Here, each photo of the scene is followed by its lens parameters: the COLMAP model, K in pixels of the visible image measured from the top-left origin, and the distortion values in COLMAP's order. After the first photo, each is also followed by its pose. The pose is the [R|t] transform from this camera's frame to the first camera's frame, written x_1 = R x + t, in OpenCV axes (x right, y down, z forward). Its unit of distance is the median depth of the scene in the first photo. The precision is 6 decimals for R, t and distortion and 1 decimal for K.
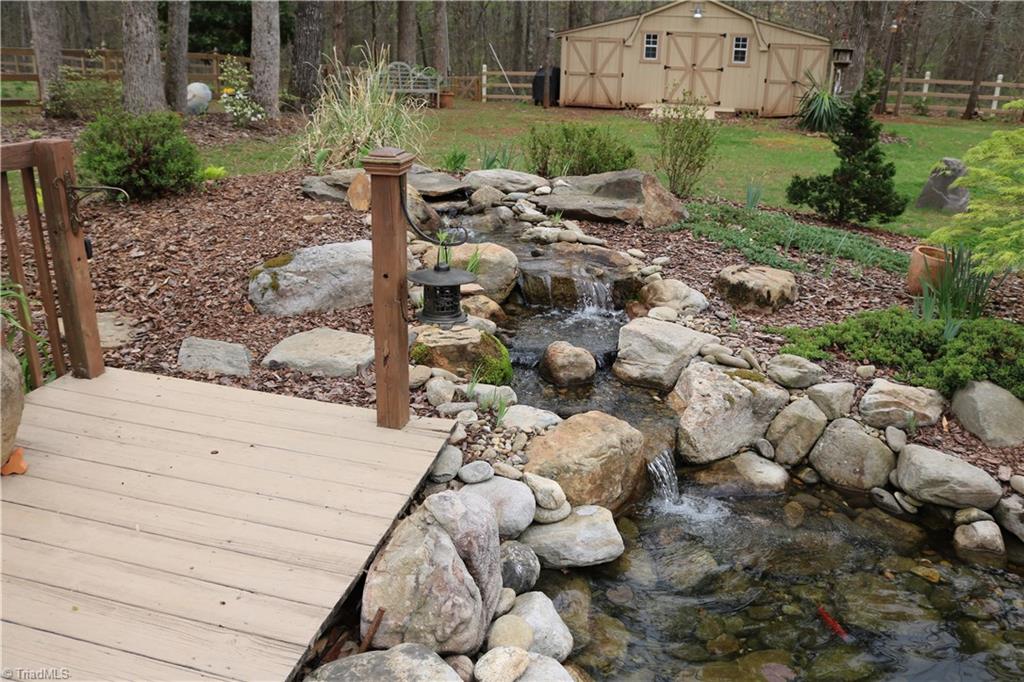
lens RADIAL K [[842.0, 0, 512.0], [0, 842.0, 341.0], [0, 0, 1]] dist [-0.158102, 0.129913]
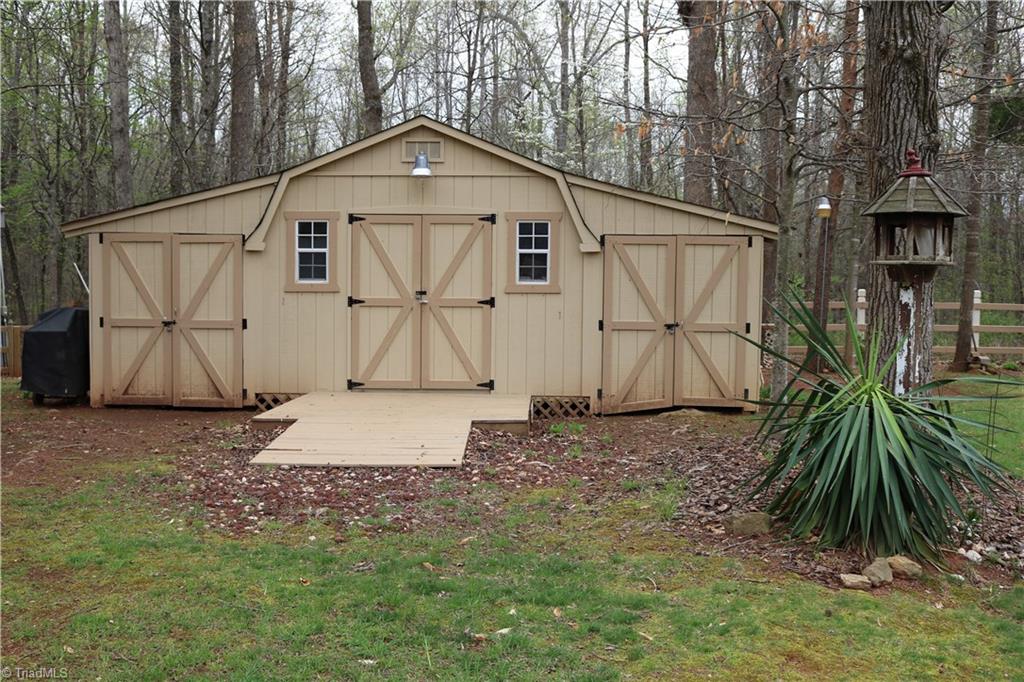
lens RADIAL K [[1085.2, 0, 512.0], [0, 1085.2, 341.0], [0, 0, 1]] dist [-0.111691, 0.011409]
pose [[0.974077, -0.026412, 0.224670, 0.205565], [0.087438, 0.959931, -0.266246, -0.240611], [-0.208636, 0.278989, 0.937356, 0.717385]]
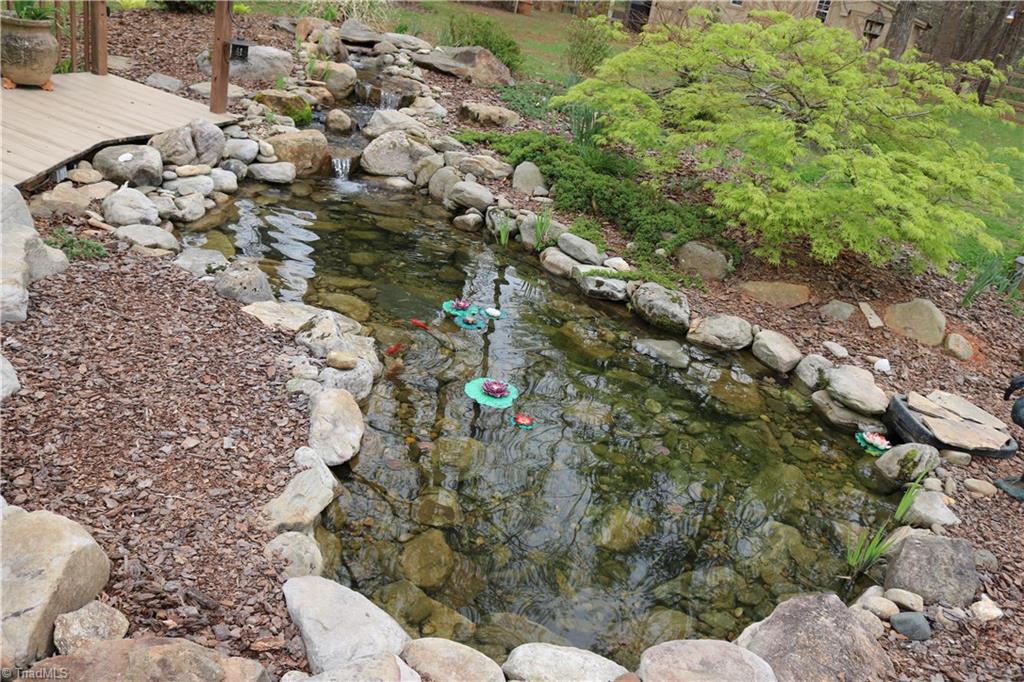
lens RADIAL K [[876.0, 0, 512.0], [0, 876.0, 341.0], [0, 0, 1]] dist [-0.151909, 0.126182]
pose [[0.965726, 0.225324, -0.128848, 0.182127], [-0.215115, 0.972571, 0.088493, 0.056770], [0.145253, -0.057743, 0.987708, -0.197443]]
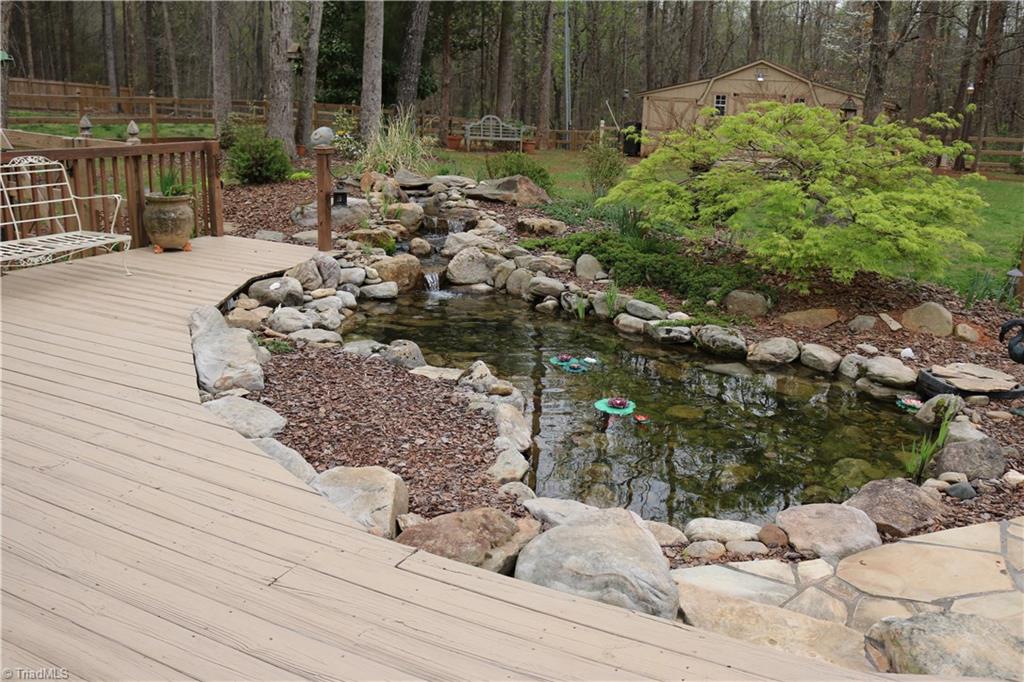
lens RADIAL K [[876.0, 0, 512.0], [0, 876.0, 341.0], [0, 0, 1]] dist [-0.151909, 0.126182]
pose [[0.982042, 0.058053, -0.179508, 0.168533], [-0.070920, 0.995289, -0.066108, 0.093405], [0.174825, 0.077652, 0.981533, -0.275438]]
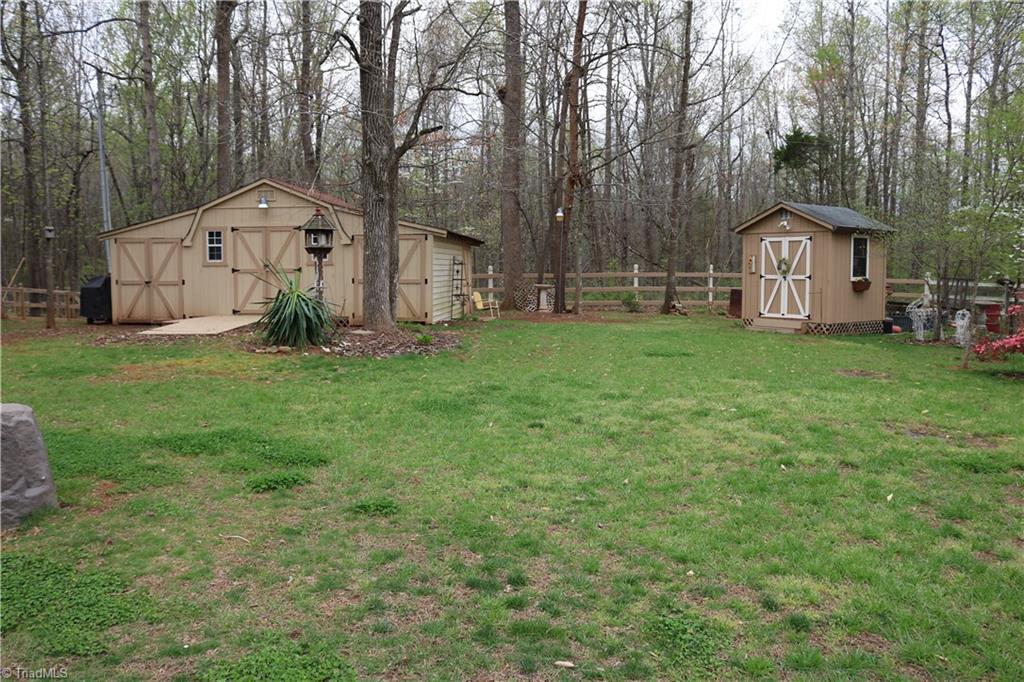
lens RADIAL K [[842.0, 0, 512.0], [0, 842.0, 341.0], [0, 0, 1]] dist [-0.158102, 0.129913]
pose [[0.984814, -0.036327, 0.169771, 0.446810], [0.076854, 0.968053, -0.238678, -0.076558], [-0.155676, 0.248100, 0.956144, 0.297792]]
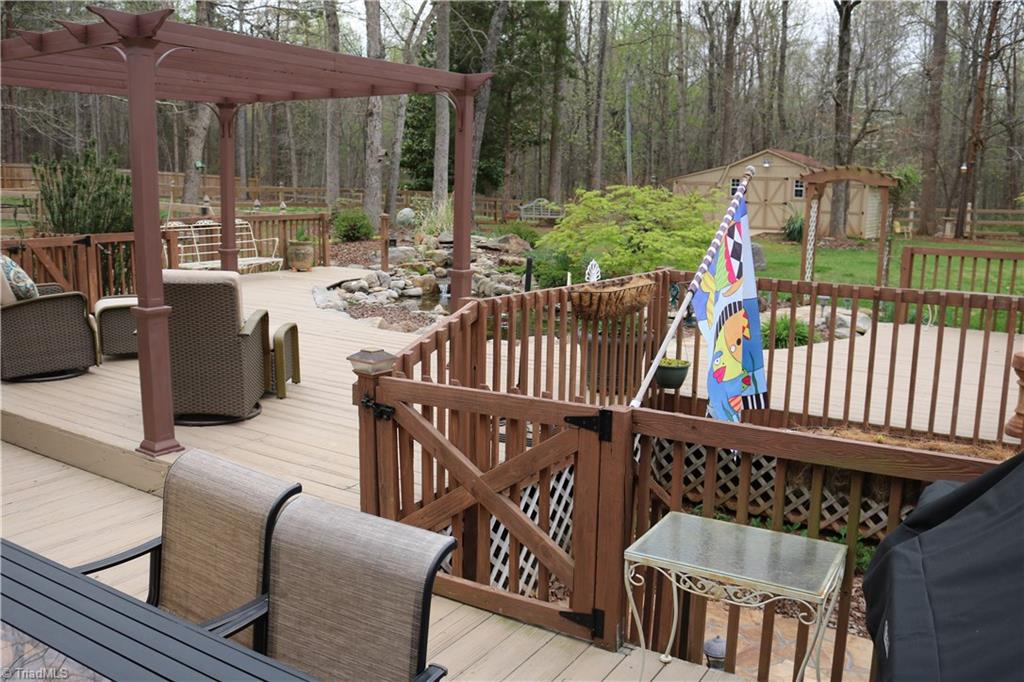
lens RADIAL K [[876.0, 0, 512.0], [0, 876.0, 341.0], [0, 0, 1]] dist [-0.151909, 0.126182]
pose [[0.953140, 0.042921, -0.299470, 0.364827], [-0.091621, 0.984351, -0.150526, 0.207800], [0.288323, 0.170910, 0.942157, -0.601063]]
